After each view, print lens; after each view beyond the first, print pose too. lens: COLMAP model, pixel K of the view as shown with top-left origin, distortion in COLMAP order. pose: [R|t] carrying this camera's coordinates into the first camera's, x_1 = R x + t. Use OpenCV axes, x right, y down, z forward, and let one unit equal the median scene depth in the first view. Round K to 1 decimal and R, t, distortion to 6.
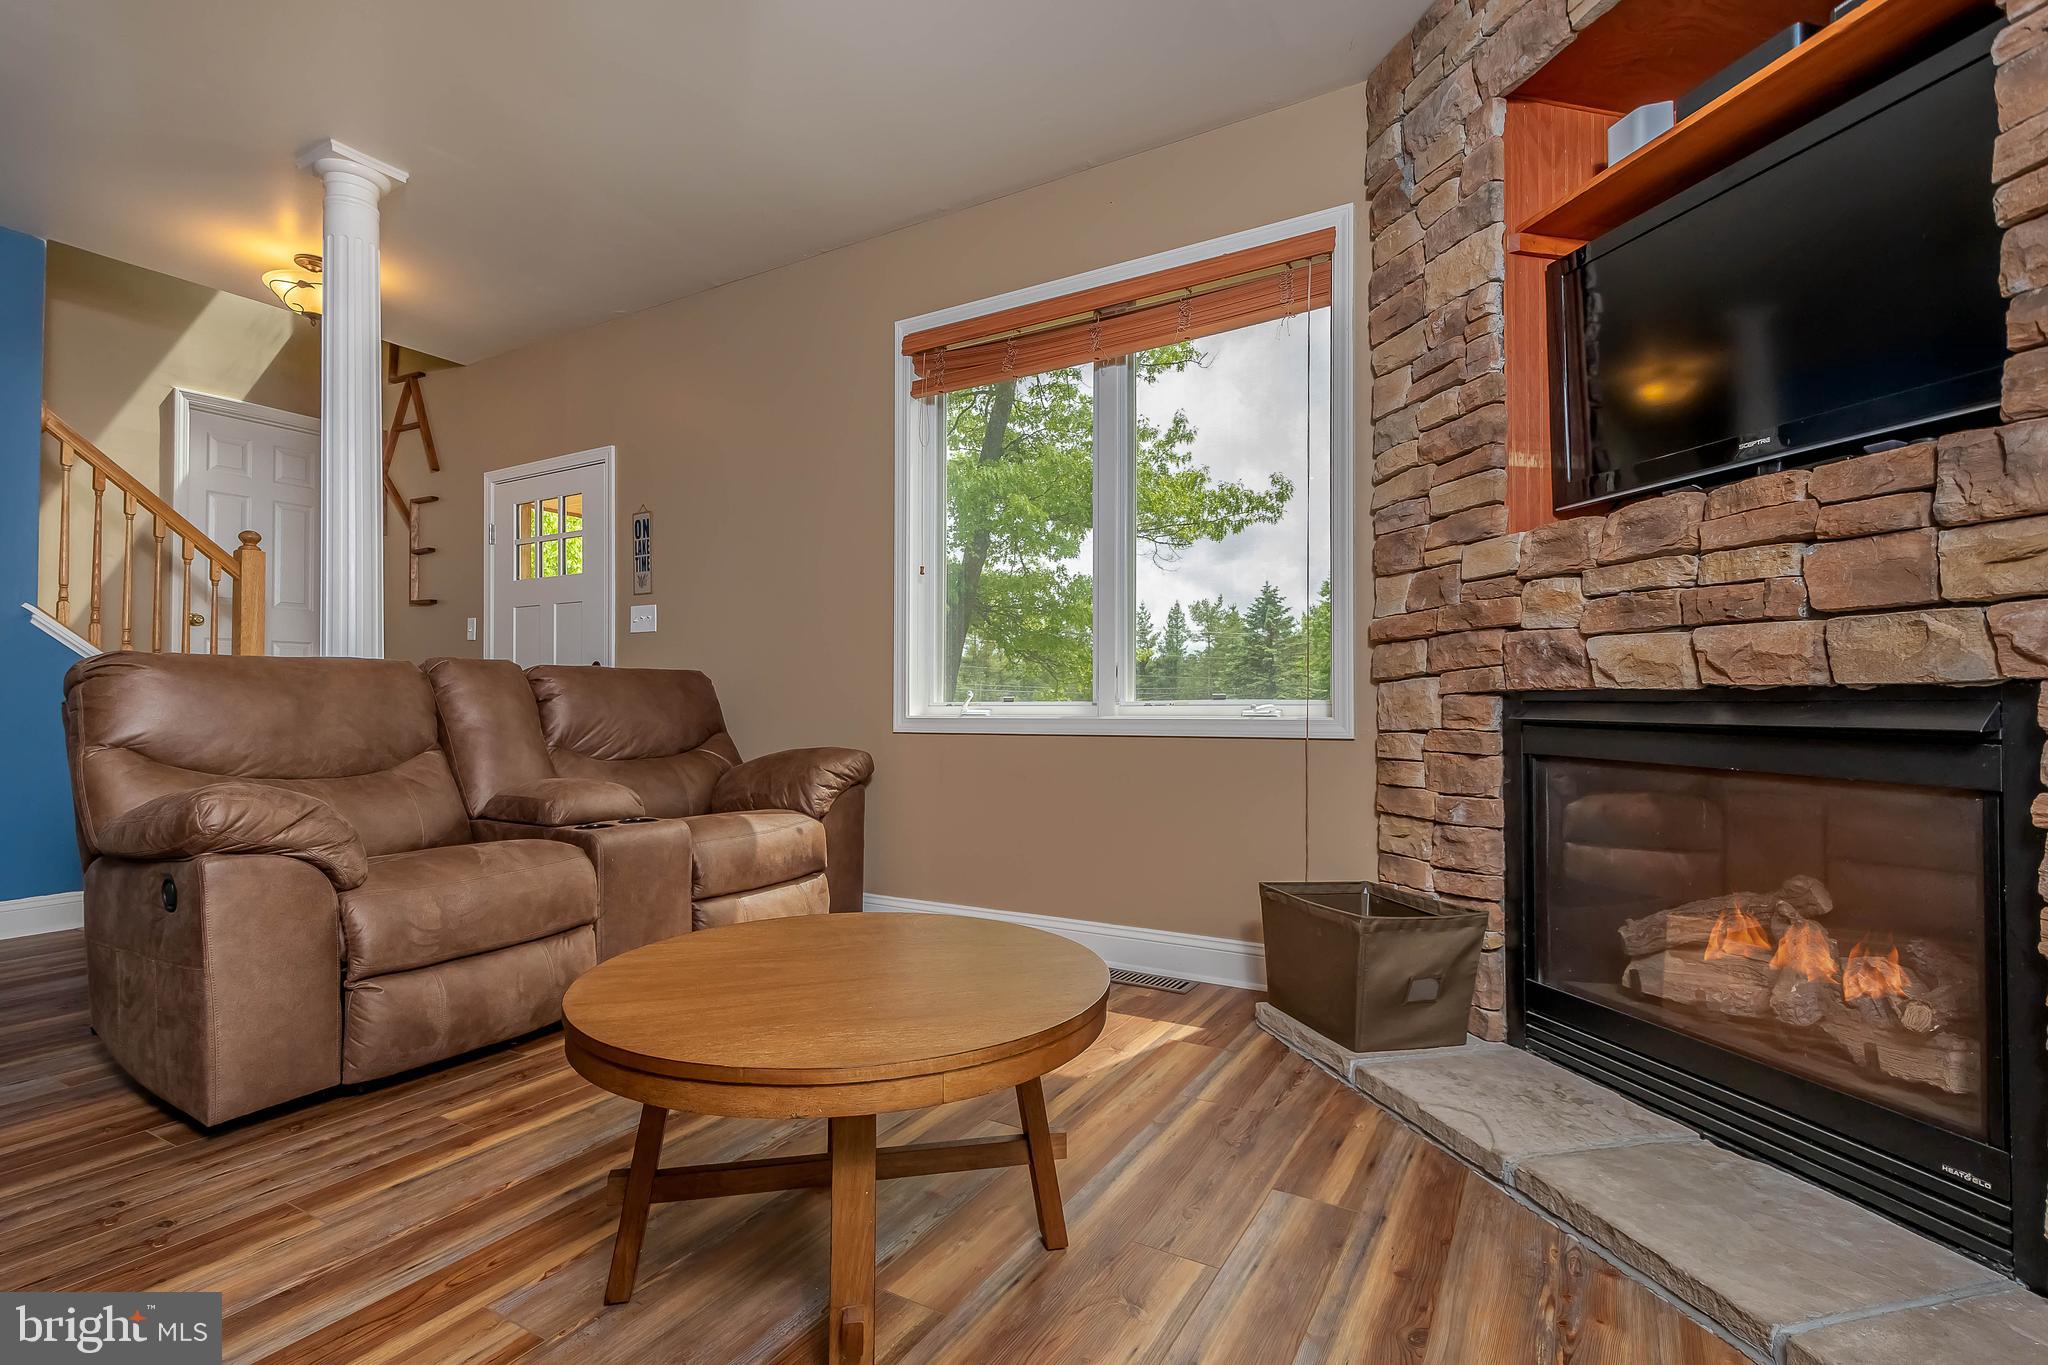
lens RADIAL K [[948.9, 0, 1024.0], [0, 948.9, 682.5], [0, 0, 1]] dist [0.001477, 0.000163]
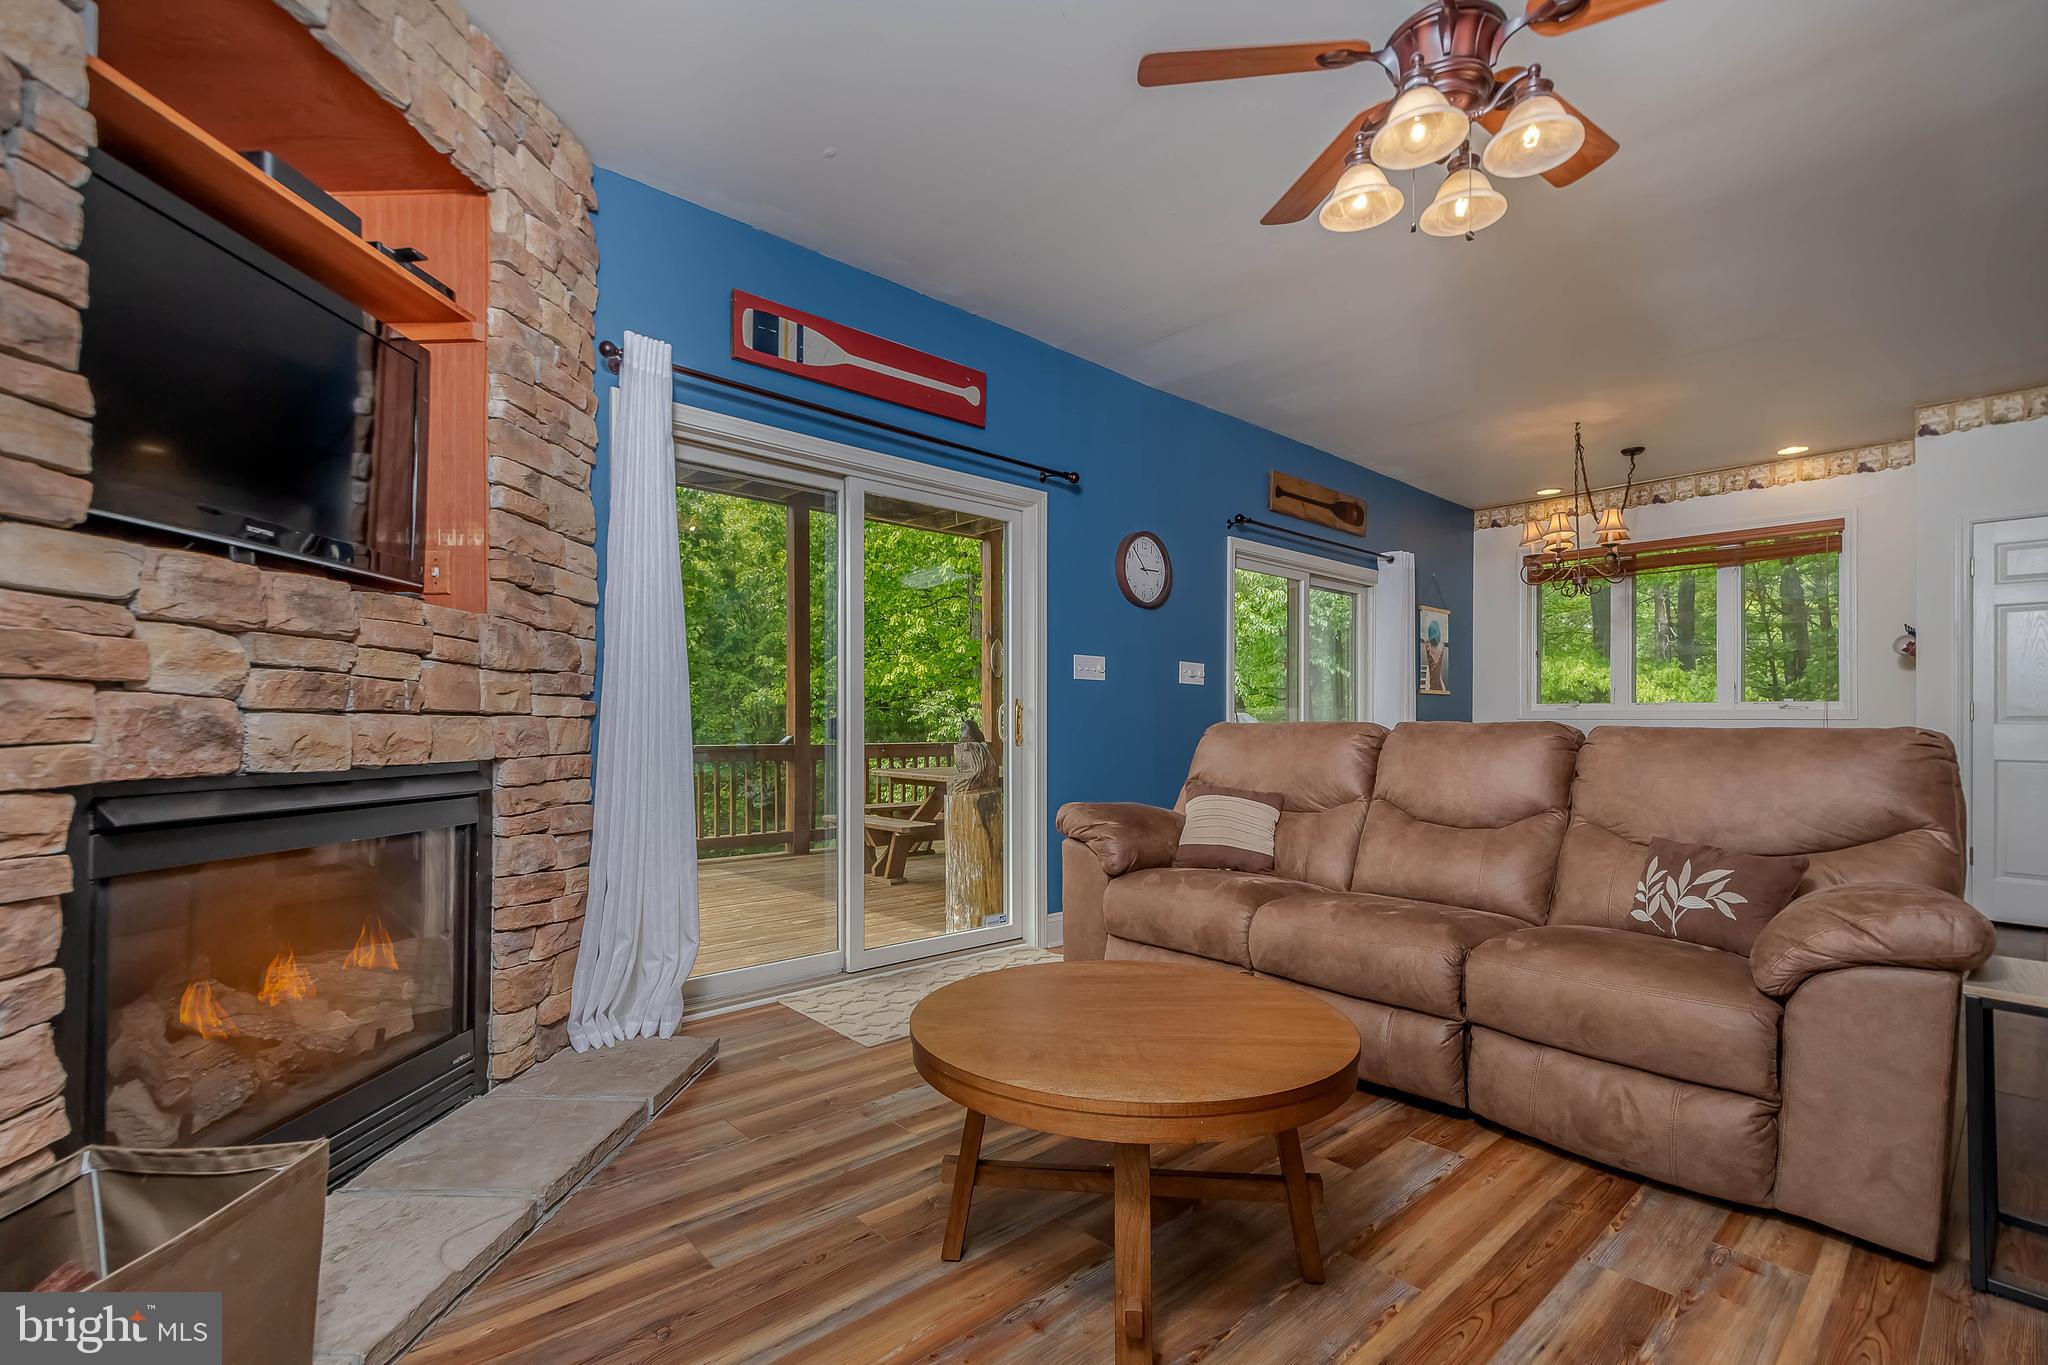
lens RADIAL K [[896.7, 0, 992.3], [0, 896.7, 727.9], [0, 0, 1]] dist [0.002703, -0.000323]
pose [[-0.948022, -0.007270, 0.318123, -0.279684], [-0.013098, 0.999783, -0.016184, -0.030920], [-0.317936, -0.019509, -0.947911, 1.582408]]
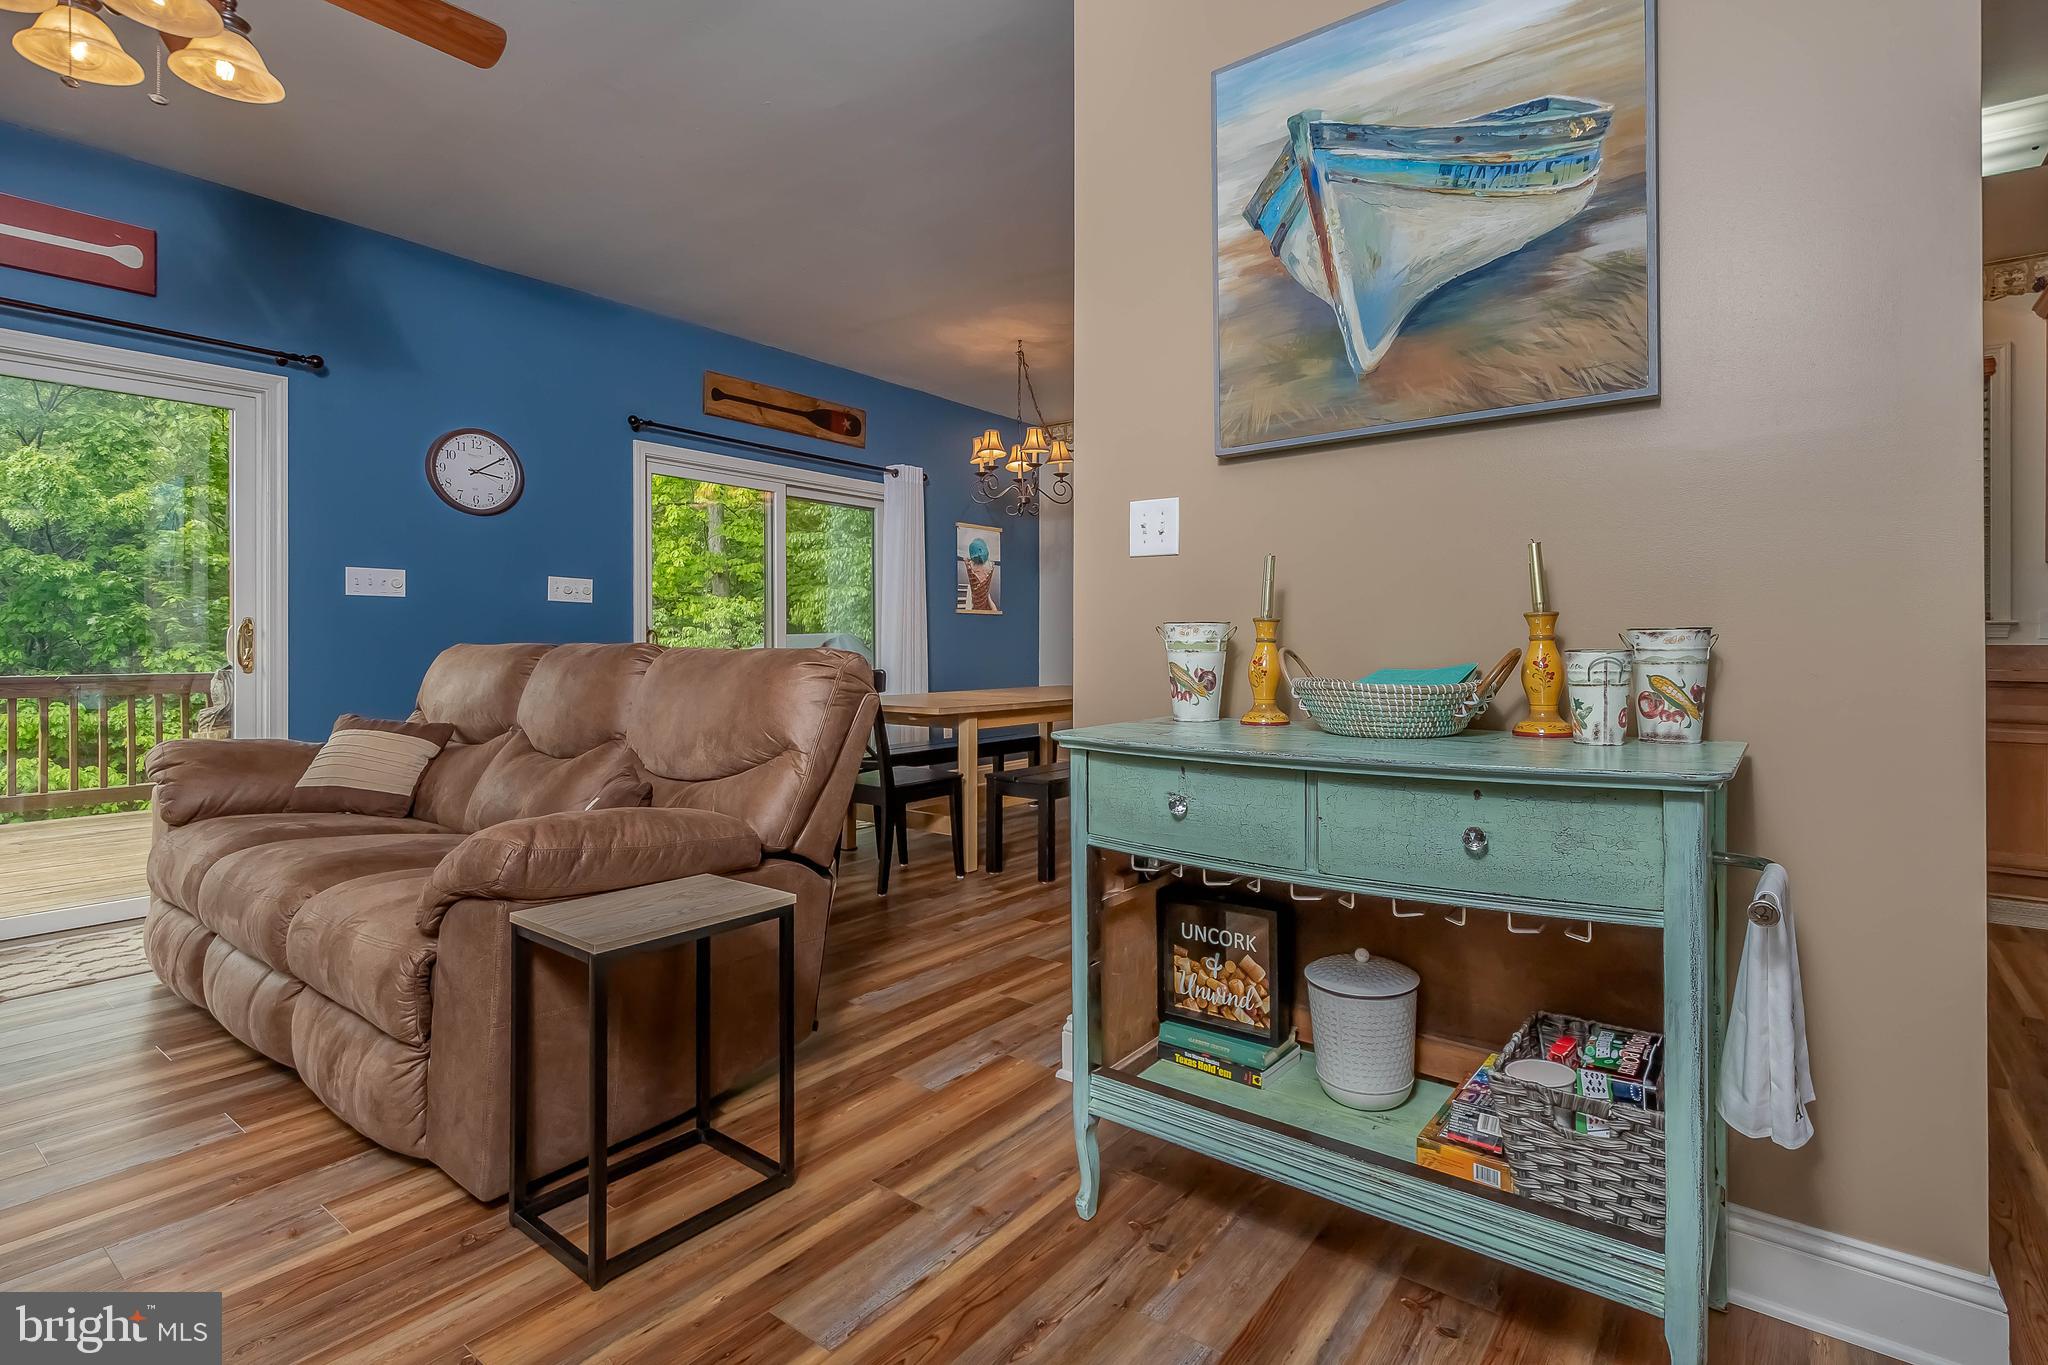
lens RADIAL K [[959.6, 0, 1081.3], [0, 959.6, 651.1], [0, 0, 1]] dist [-0.002801, -0.000866]
pose [[-0.995312, -0.002898, 0.096672, -1.465508], [-0.004341, 0.999882, -0.014718, -0.046908], [-0.096618, -0.015069, -0.995207, 1.319154]]
